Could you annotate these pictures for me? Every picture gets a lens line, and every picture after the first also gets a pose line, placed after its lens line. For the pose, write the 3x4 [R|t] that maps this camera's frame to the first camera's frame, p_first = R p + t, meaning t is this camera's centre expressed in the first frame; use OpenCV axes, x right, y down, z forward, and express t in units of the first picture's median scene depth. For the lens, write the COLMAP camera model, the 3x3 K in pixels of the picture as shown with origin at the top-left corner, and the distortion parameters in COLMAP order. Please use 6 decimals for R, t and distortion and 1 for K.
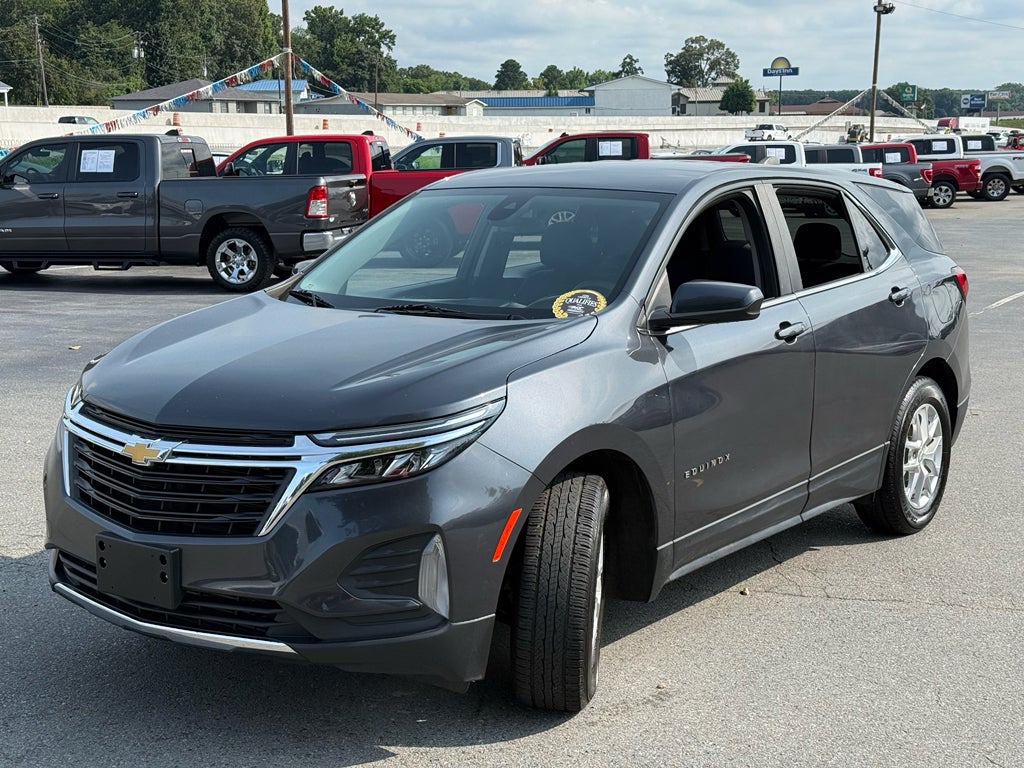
lens RADIAL K [[1408.9, 0, 511.7], [0, 1408.9, 390.2], [0, 0, 1]] dist [0.107776, 0.000000]
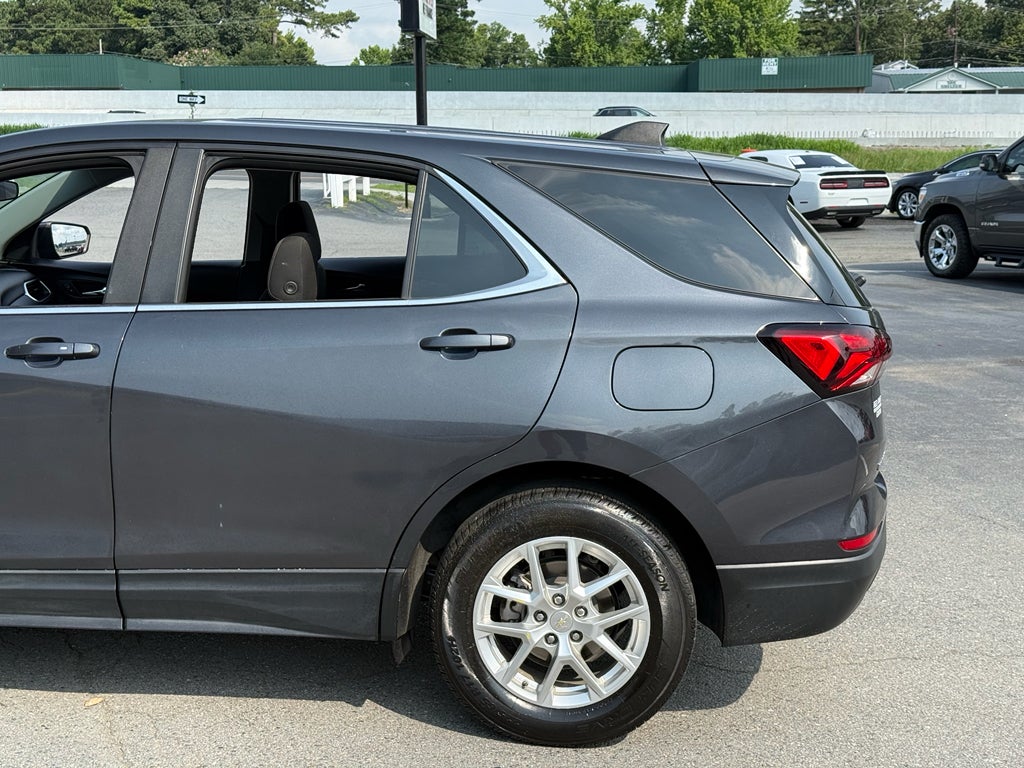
lens RADIAL K [[1408.9, 0, 521.6], [0, 1408.9, 389.9], [0, 0, 1]] dist [0.107776, 0.000000]
pose [[0.545069, 0.145539, -0.825662, 0.492873], [-0.145043, 0.986337, 0.078110, -0.060444], [0.825749, 0.077181, 0.558732, 0.426459]]
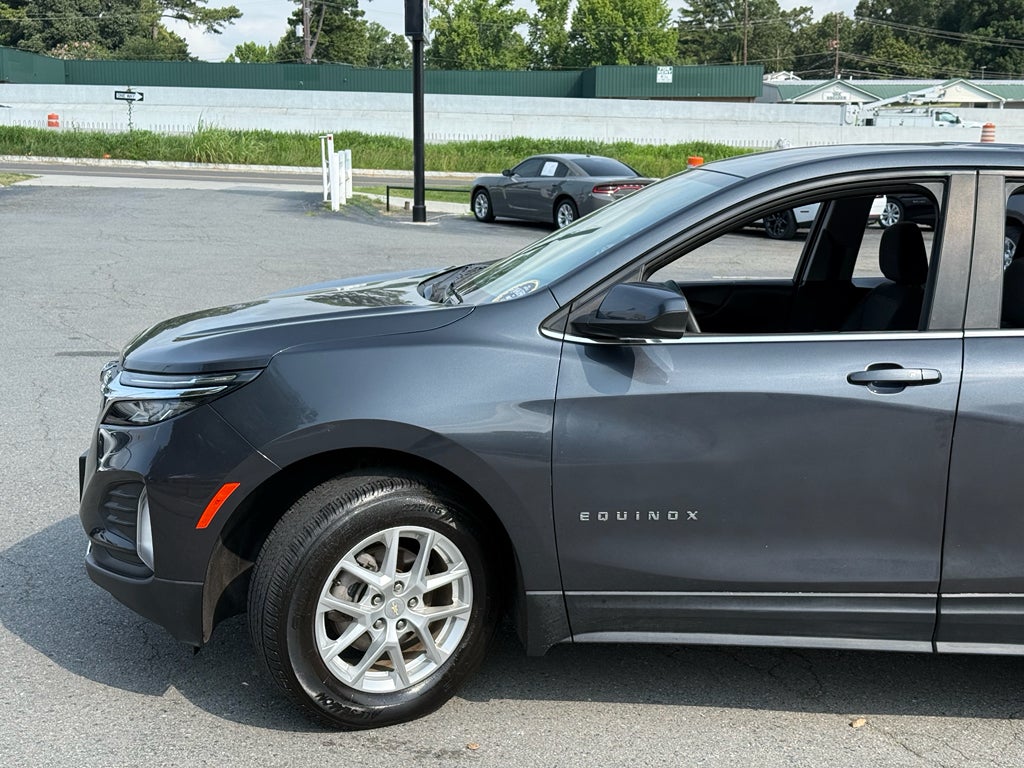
lens RADIAL K [[1408.9, 0, 502.4], [0, 1408.9, 389.1], [0, 0, 1]] dist [0.107776, 0.000000]
pose [[0.613549, 0.145405, -0.776154, 0.340607], [-0.153203, 0.986144, 0.063638, -0.027441], [0.774652, 0.079864, 0.627324, 0.210913]]
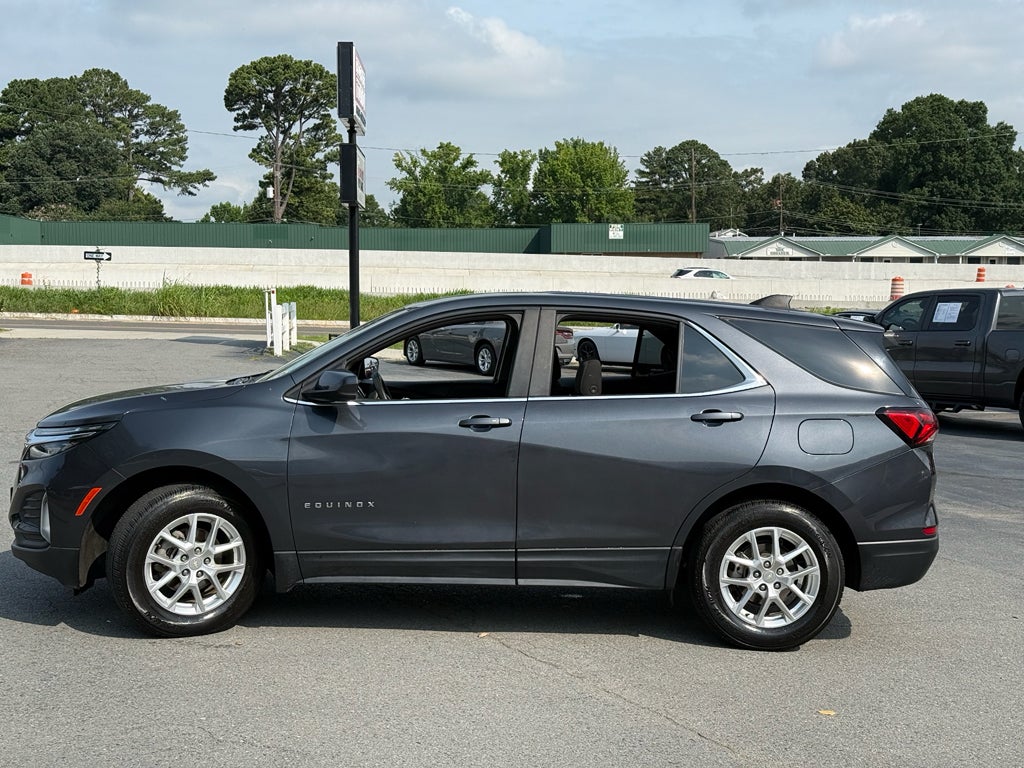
lens RADIAL K [[1408.9, 0, 519.2], [0, 1408.9, 378.7], [0, 0, 1]] dist [0.107776, 0.000000]
pose [[0.636841, 0.051145, -0.769297, 0.631124], [-0.143664, 0.988194, -0.053231, -0.009690], [0.757492, 0.144420, 0.636670, 0.117628]]
